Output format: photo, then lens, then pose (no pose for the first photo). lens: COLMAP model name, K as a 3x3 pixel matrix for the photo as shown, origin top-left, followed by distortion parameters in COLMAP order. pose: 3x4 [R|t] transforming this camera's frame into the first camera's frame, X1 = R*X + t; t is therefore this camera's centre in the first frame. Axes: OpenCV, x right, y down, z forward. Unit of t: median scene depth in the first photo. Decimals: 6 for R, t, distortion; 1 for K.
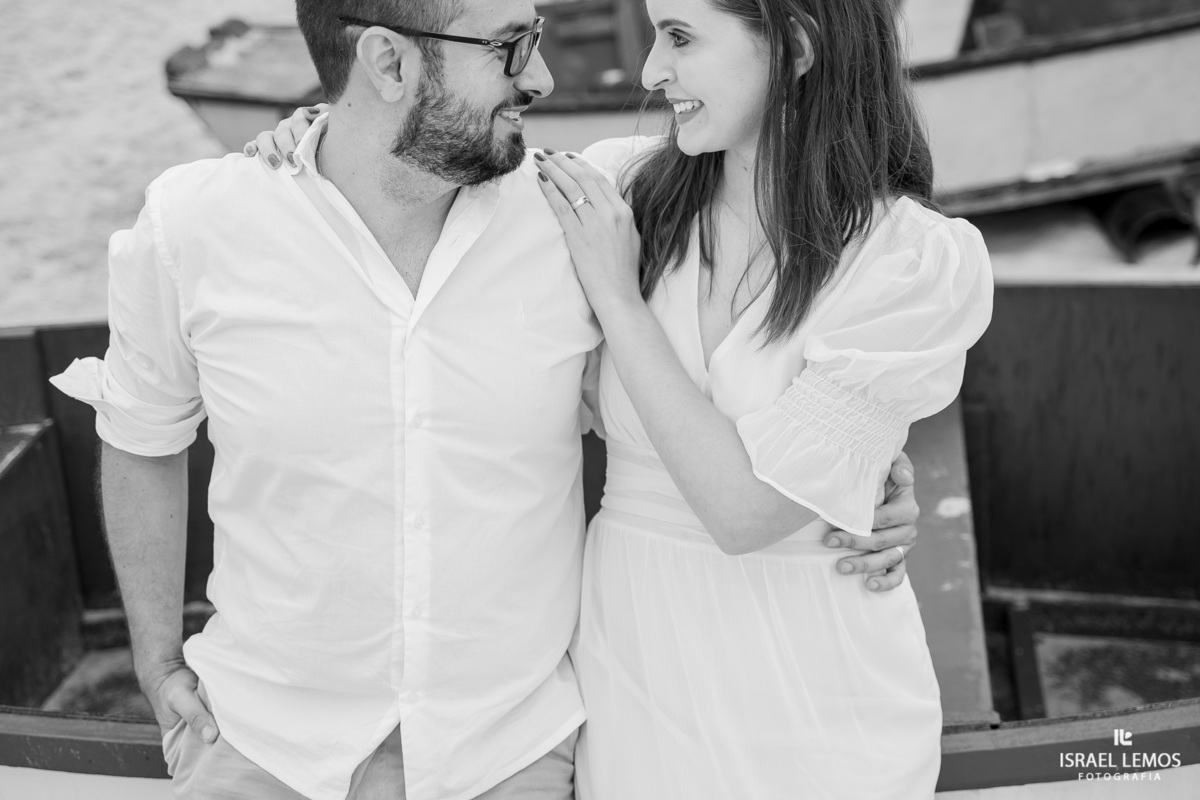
lens RADIAL K [[2016.5, 0, 600.0], [0, 2016.5, 400.0], [0, 0, 1]] dist [0.158166, 0.346145]
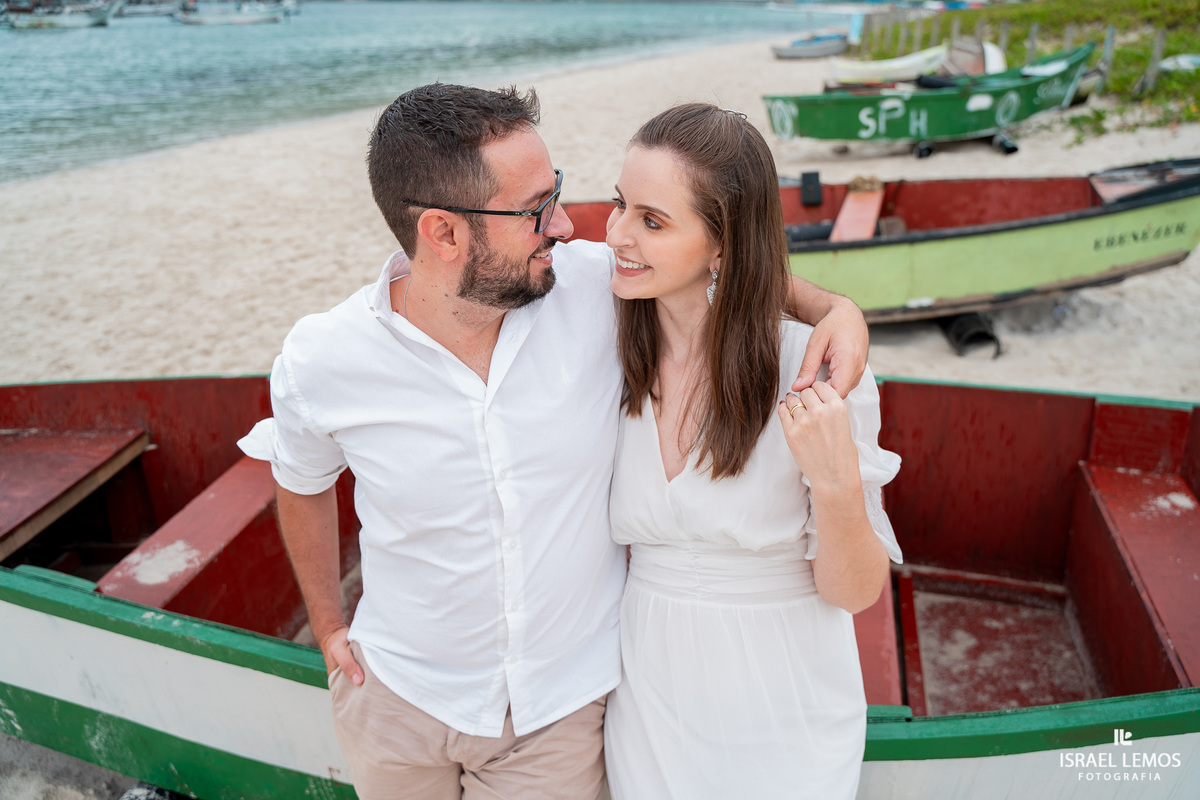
lens RADIAL K [[968.7, 0, 600.0], [0, 968.7, 400.0], [0, 0, 1]] dist [-0.115075, 0.092167]
pose [[0.995330, 0.056195, -0.078492, 0.018080], [-0.055133, 0.998357, 0.015628, -0.062110], [0.079241, -0.011227, 0.996792, 0.323787]]
